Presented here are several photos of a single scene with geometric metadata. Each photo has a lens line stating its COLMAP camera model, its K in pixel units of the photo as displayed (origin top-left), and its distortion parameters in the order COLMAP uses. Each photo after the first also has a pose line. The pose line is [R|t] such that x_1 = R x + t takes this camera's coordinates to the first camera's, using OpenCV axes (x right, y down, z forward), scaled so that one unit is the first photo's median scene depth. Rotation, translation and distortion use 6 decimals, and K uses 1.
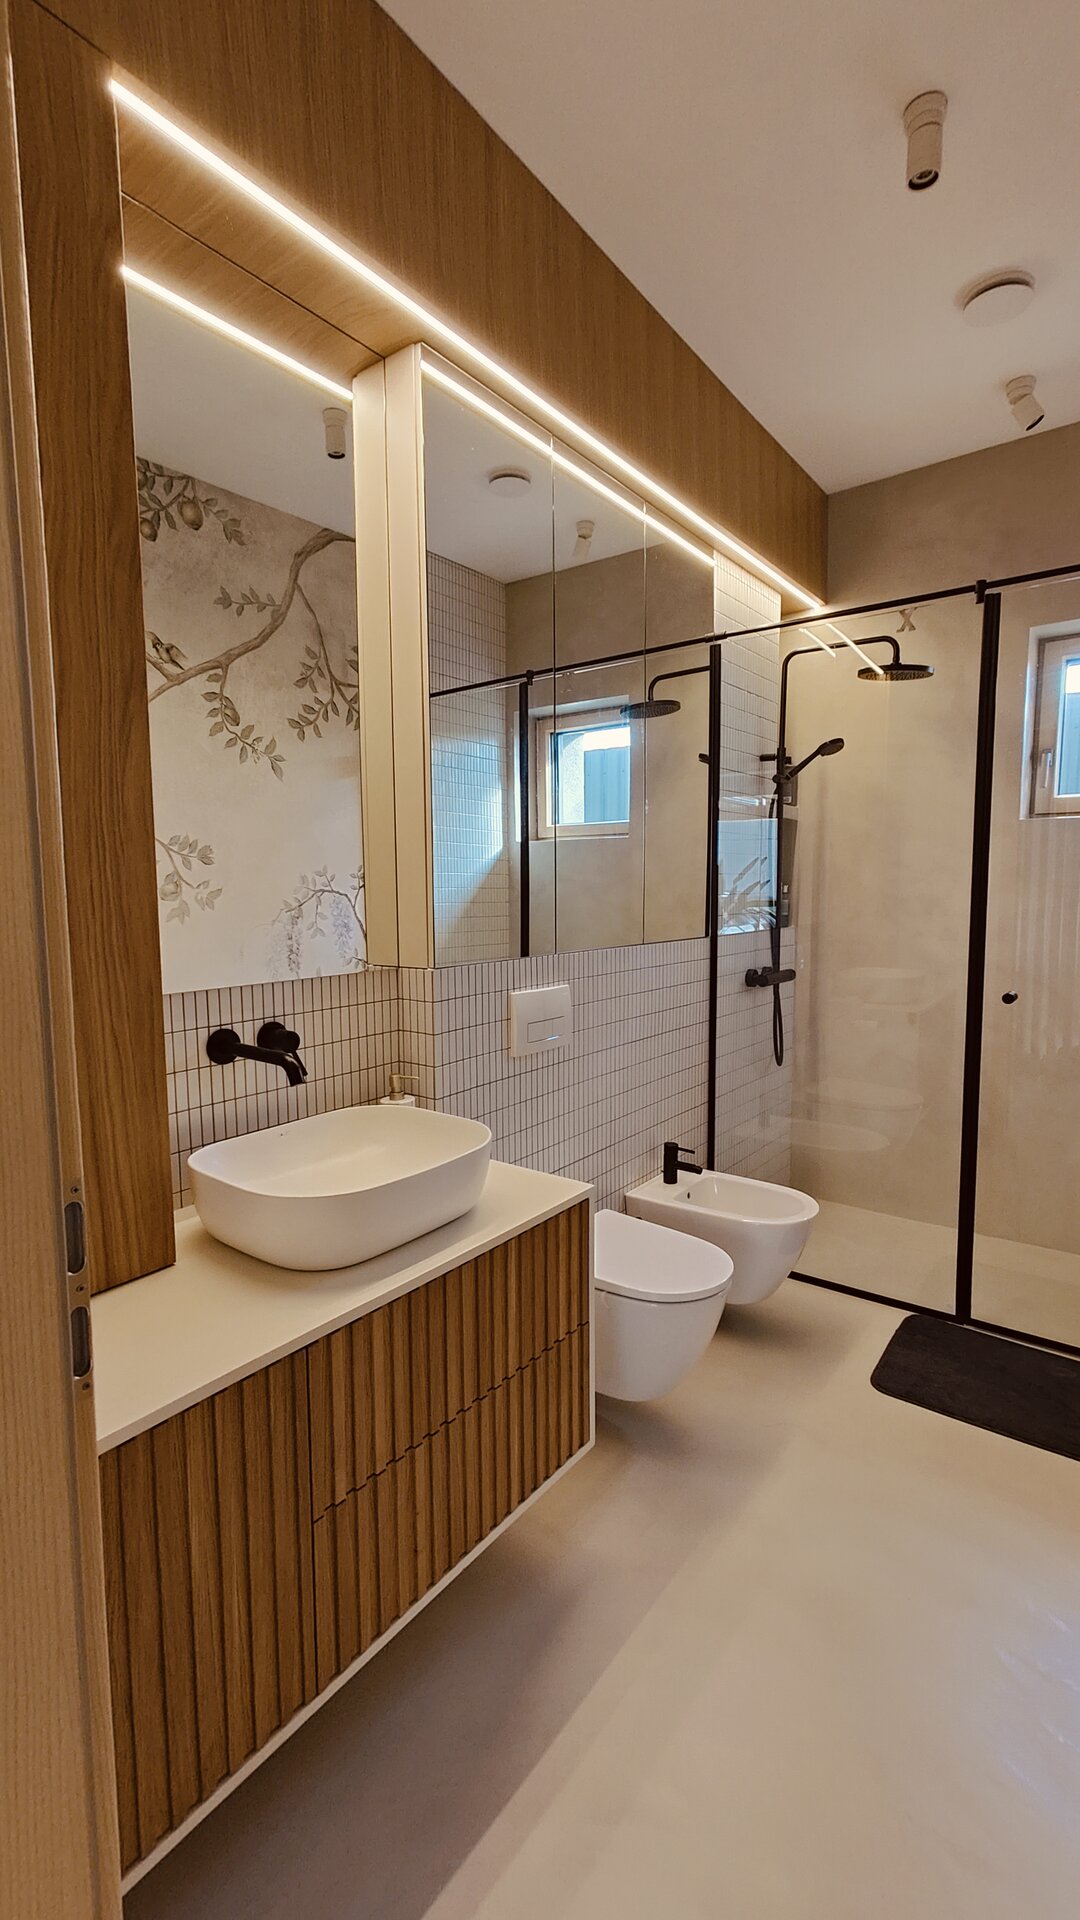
lens RADIAL K [[847.1, 0, 529.5], [0, 847.1, 965.9], [0, 0, 1]] dist [-0.010786, 0.009723]
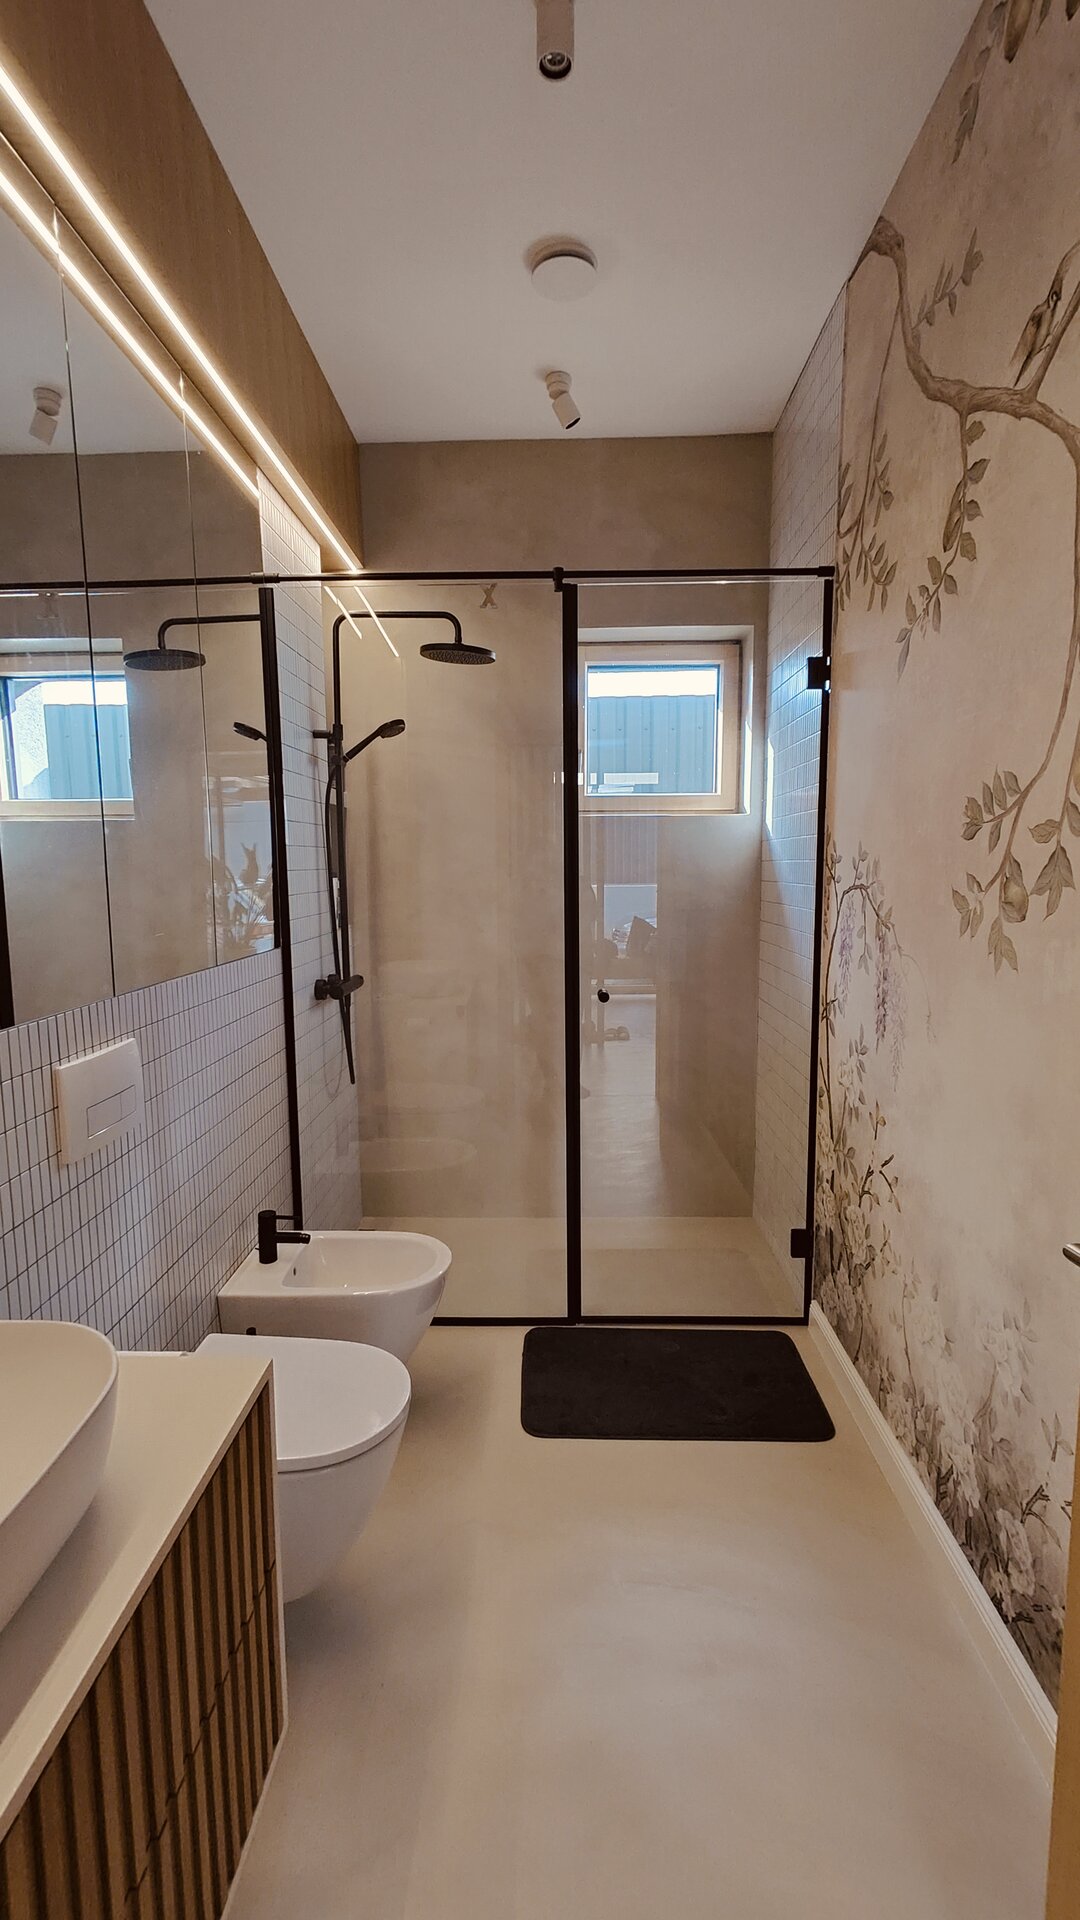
lens RADIAL K [[847.1, 0, 529.5], [0, 847.1, 965.9], [0, 0, 1]] dist [-0.010786, 0.009723]
pose [[0.813342, -0.070724, 0.577471, -0.068300], [0.058330, 0.997495, 0.040009, -0.035768], [-0.578854, 0.001143, 0.815430, 0.191935]]
